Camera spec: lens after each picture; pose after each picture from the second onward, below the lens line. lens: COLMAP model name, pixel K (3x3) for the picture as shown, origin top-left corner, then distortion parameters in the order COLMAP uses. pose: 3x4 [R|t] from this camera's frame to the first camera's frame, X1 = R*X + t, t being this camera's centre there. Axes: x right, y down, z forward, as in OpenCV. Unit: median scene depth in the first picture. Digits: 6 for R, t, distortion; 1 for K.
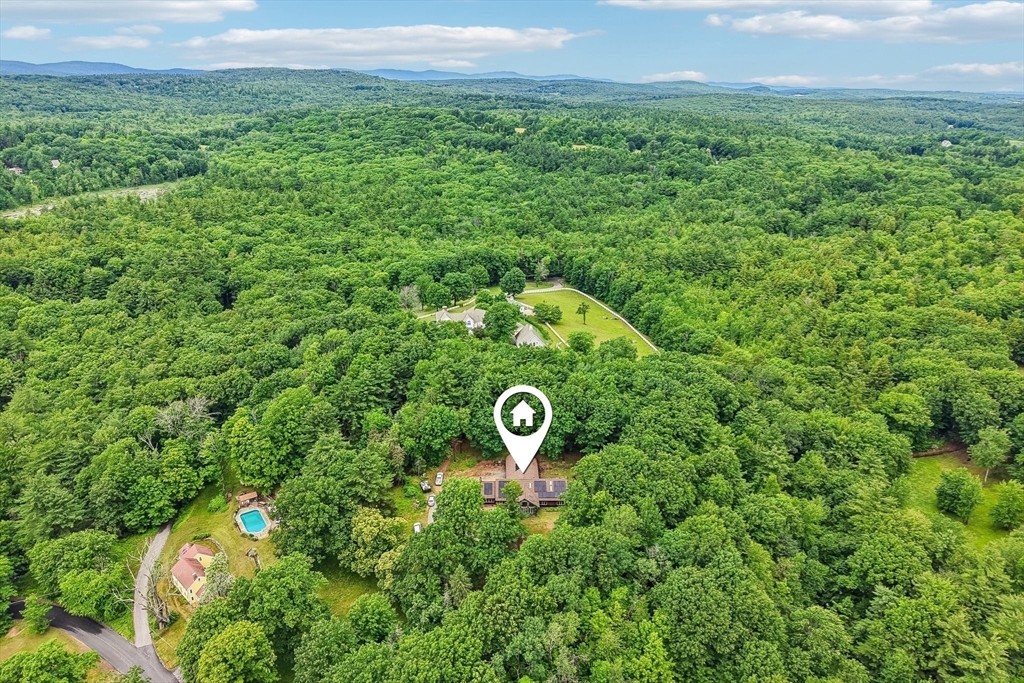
lens RADIAL K [[688.2, 0, 512.7], [0, 688.2, 324.8], [0, 0, 1]] dist [0.006300, -0.018913]
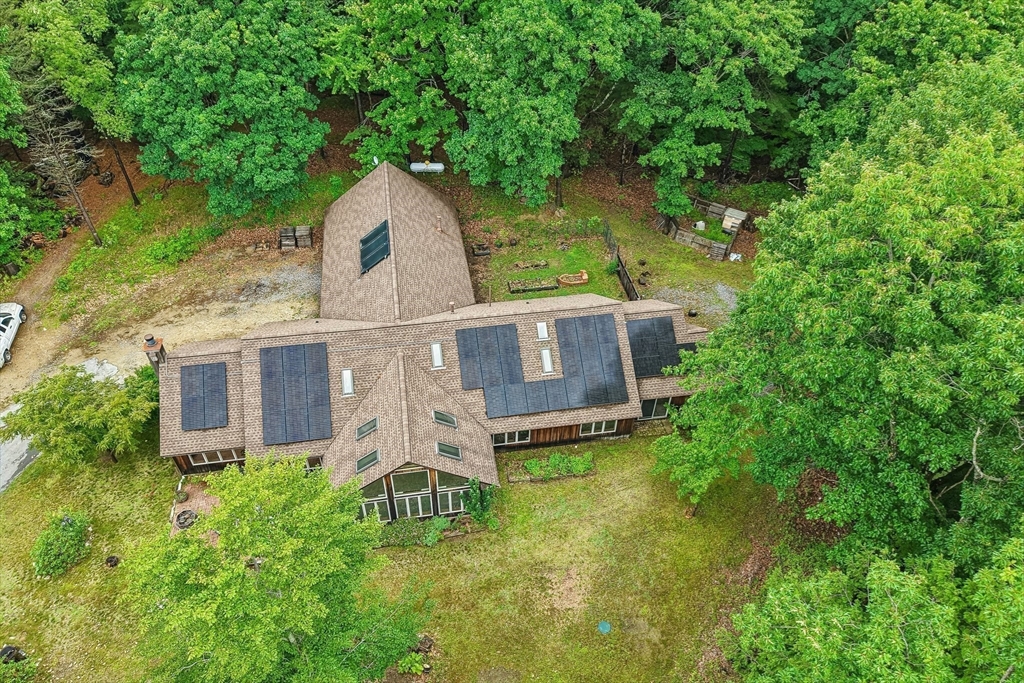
lens RADIAL K [[688.2, 0, 512.7], [0, 688.2, 324.8], [0, 0, 1]] dist [0.006300, -0.018913]
pose [[0.989130, -0.093370, 0.113595, 0.012067], [0.044247, 0.925718, 0.375616, 0.073513], [-0.140229, -0.366507, 0.919787, 0.389616]]
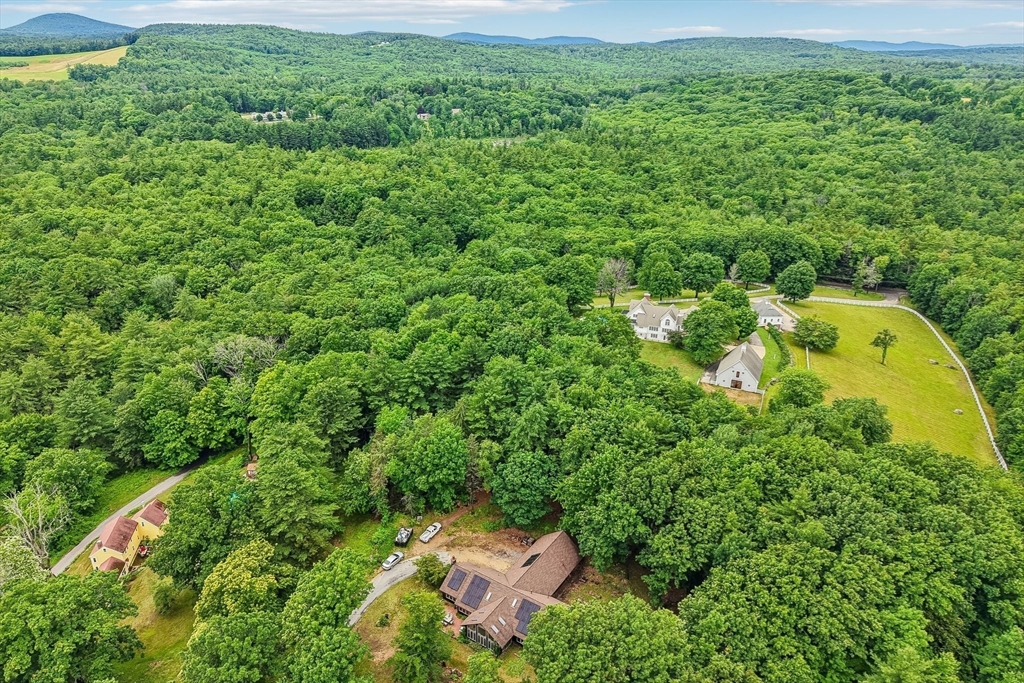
lens RADIAL K [[688.2, 0, 512.7], [0, 688.2, 324.8], [0, 0, 1]] dist [0.006300, -0.018913]
pose [[0.819346, 0.205280, -0.535287, 0.136519], [-0.188156, 0.978264, 0.087155, -0.023633], [0.541544, 0.029307, 0.840161, 0.234269]]
